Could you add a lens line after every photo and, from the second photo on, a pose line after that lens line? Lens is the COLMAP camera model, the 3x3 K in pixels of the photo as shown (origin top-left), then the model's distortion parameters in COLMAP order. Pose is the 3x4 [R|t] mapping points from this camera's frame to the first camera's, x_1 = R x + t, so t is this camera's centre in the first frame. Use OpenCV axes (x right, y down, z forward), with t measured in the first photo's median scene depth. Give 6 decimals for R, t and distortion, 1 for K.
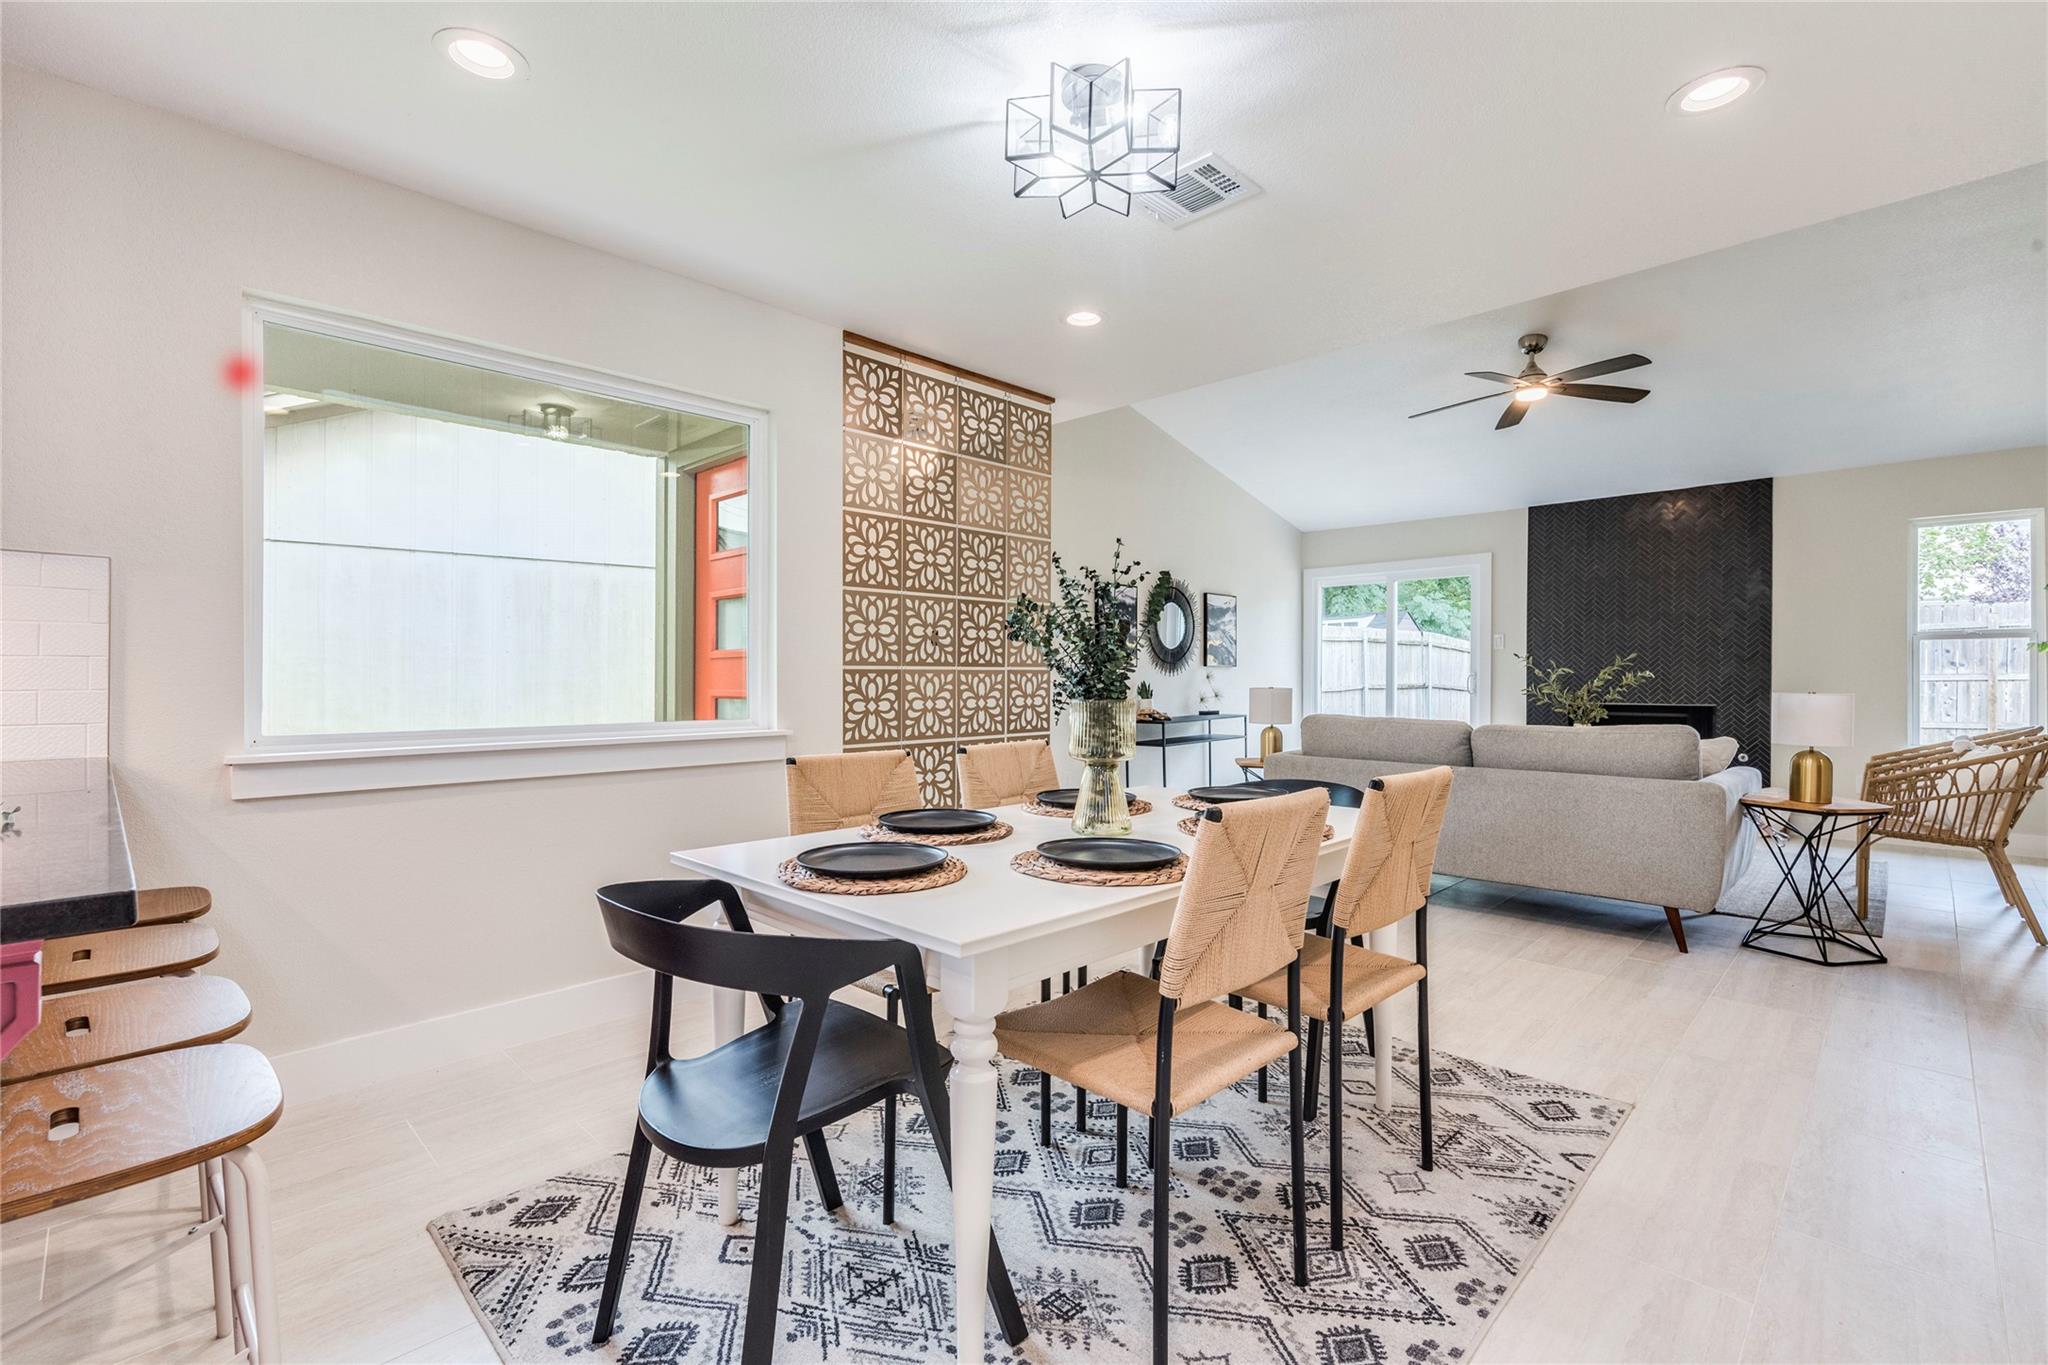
lens RADIAL K [[912.0, 0, 1020.0], [0, 912.0, 686.1], [0, 0, 1]] dist [0.001165, -0.000156]
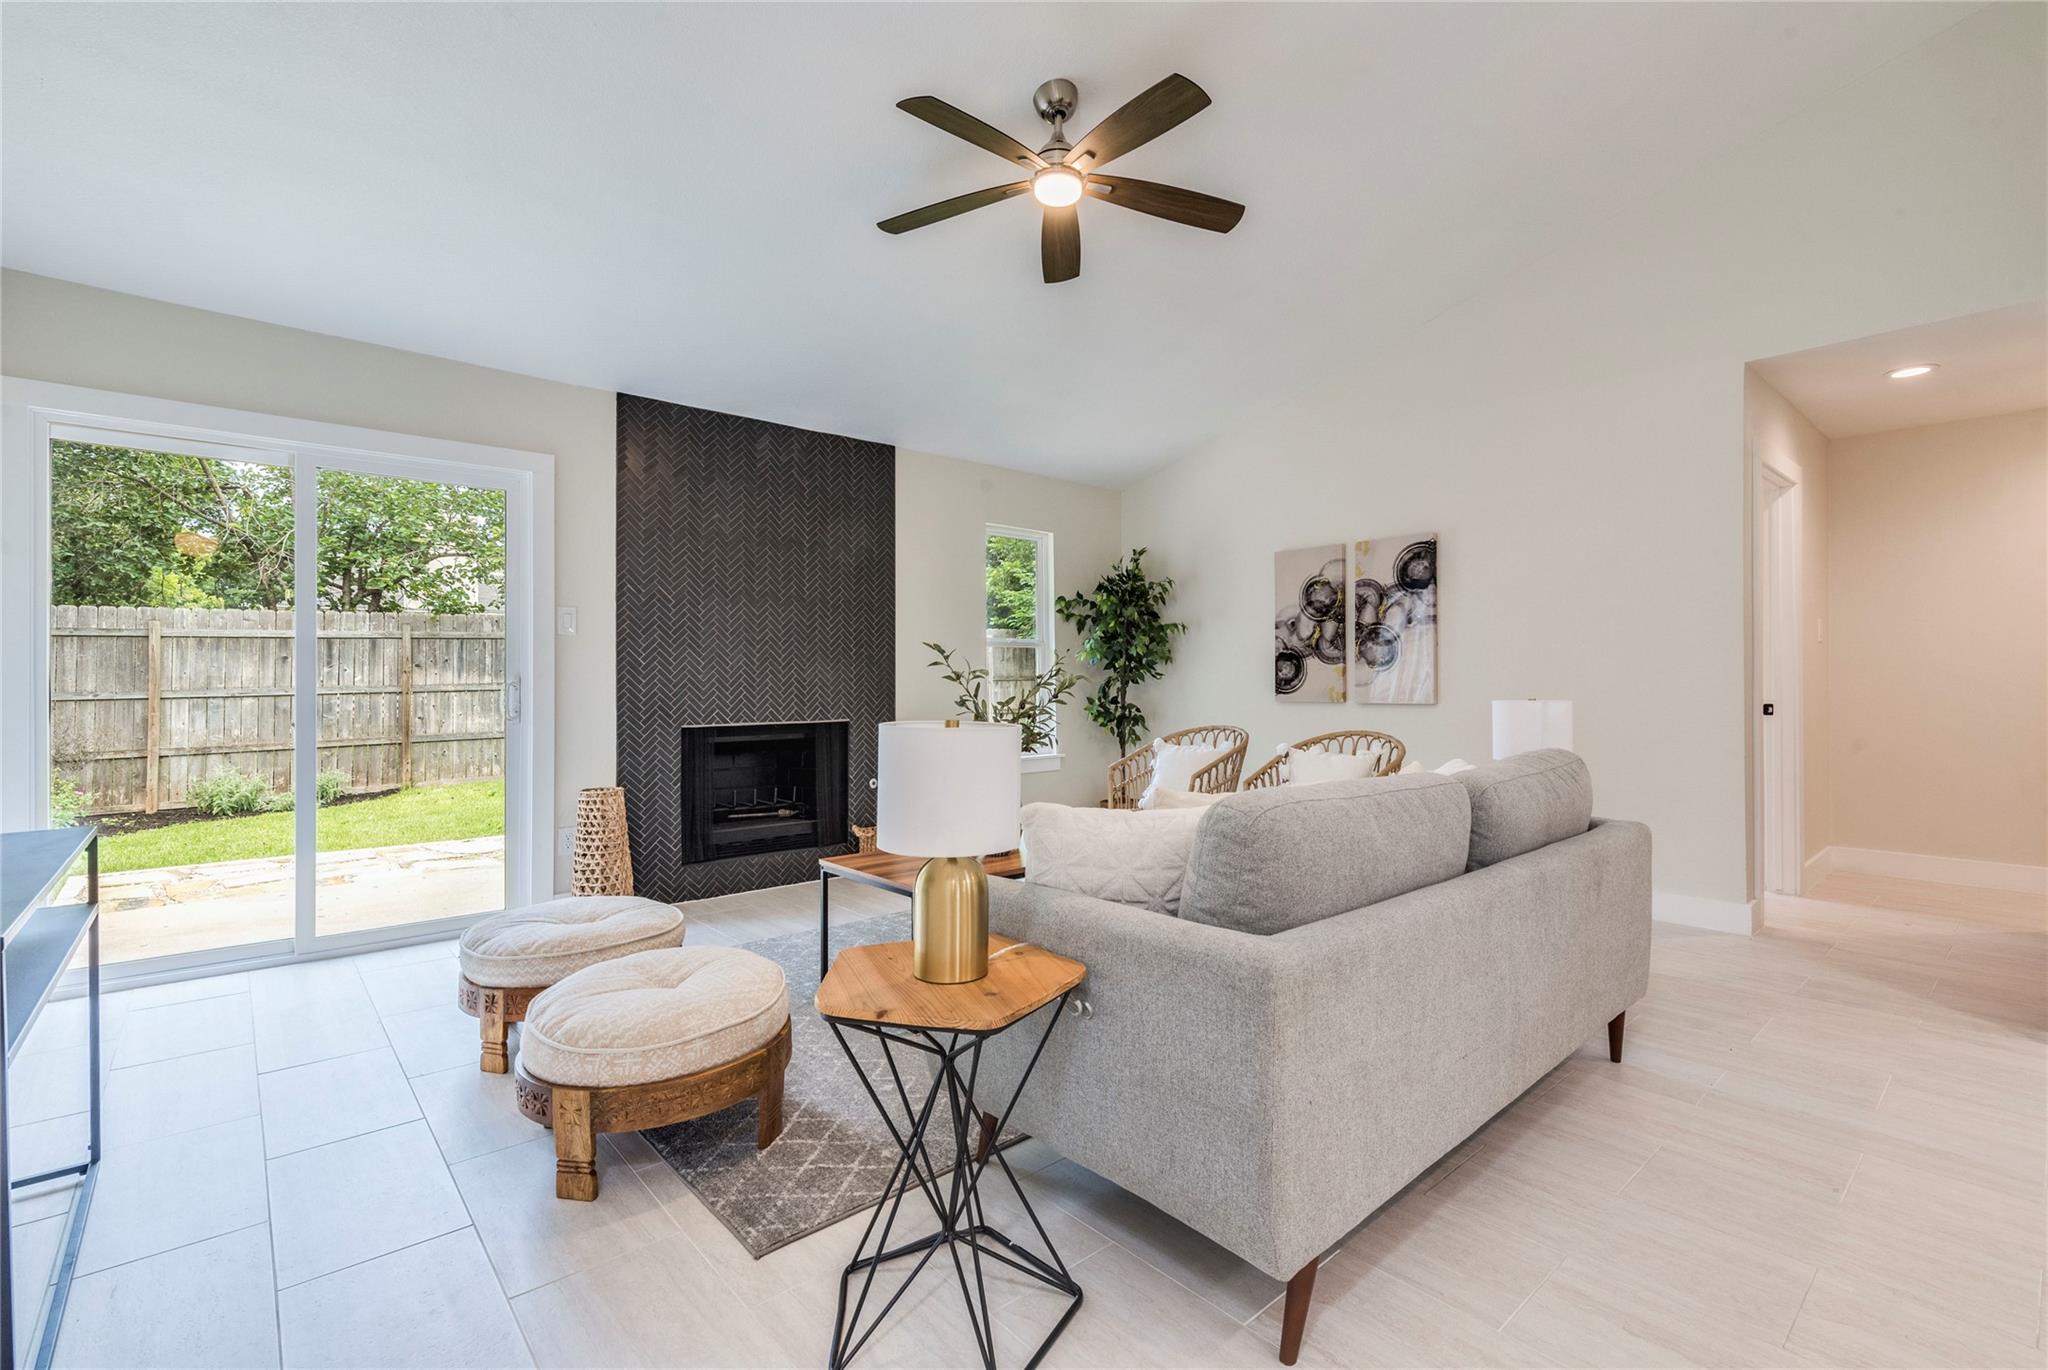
lens RADIAL K [[892.4, 0, 1072.1], [0, 892.4, 669.6], [0, 0, 1]] dist [0.001938, -0.001022]
pose [[0.032363, 0.010777, 0.999418, 0.002567], [0.016509, 0.999800, -0.011315, -0.010061], [-0.999340, 0.016866, 0.032179, 0.832233]]
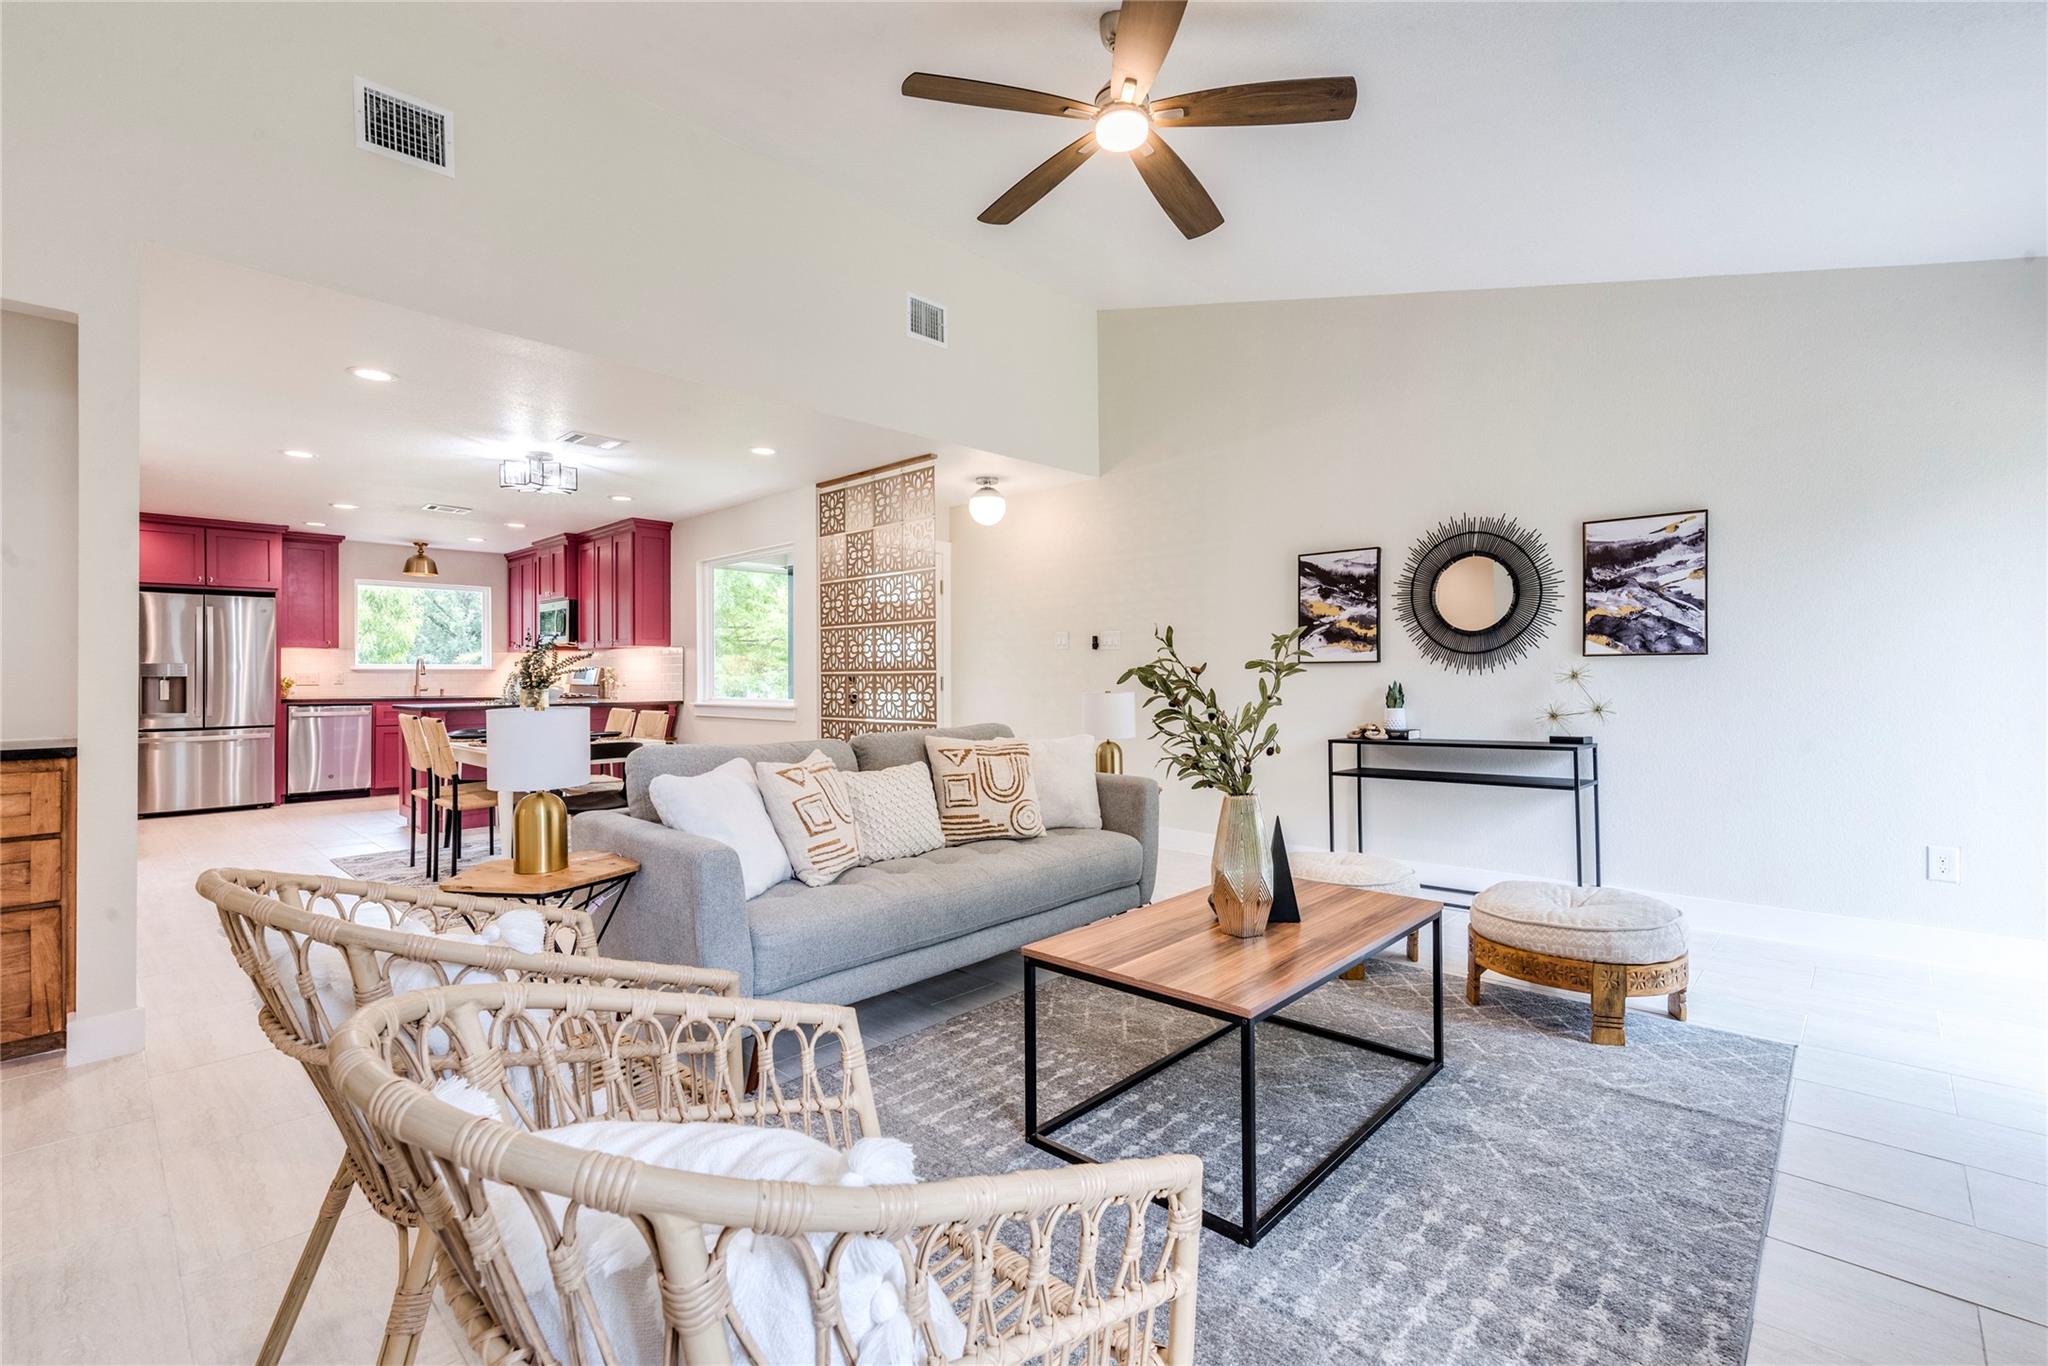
lens RADIAL K [[892.4, 0, 1034.9], [0, 892.4, 685.2], [0, 0, 1]] dist [0.001938, -0.001022]
pose [[0.020479, 0.009952, -0.999741, 0.904468], [-0.004566, 0.999941, 0.009861, -0.009532], [0.999780, 0.004363, 0.020523, 0.803945]]
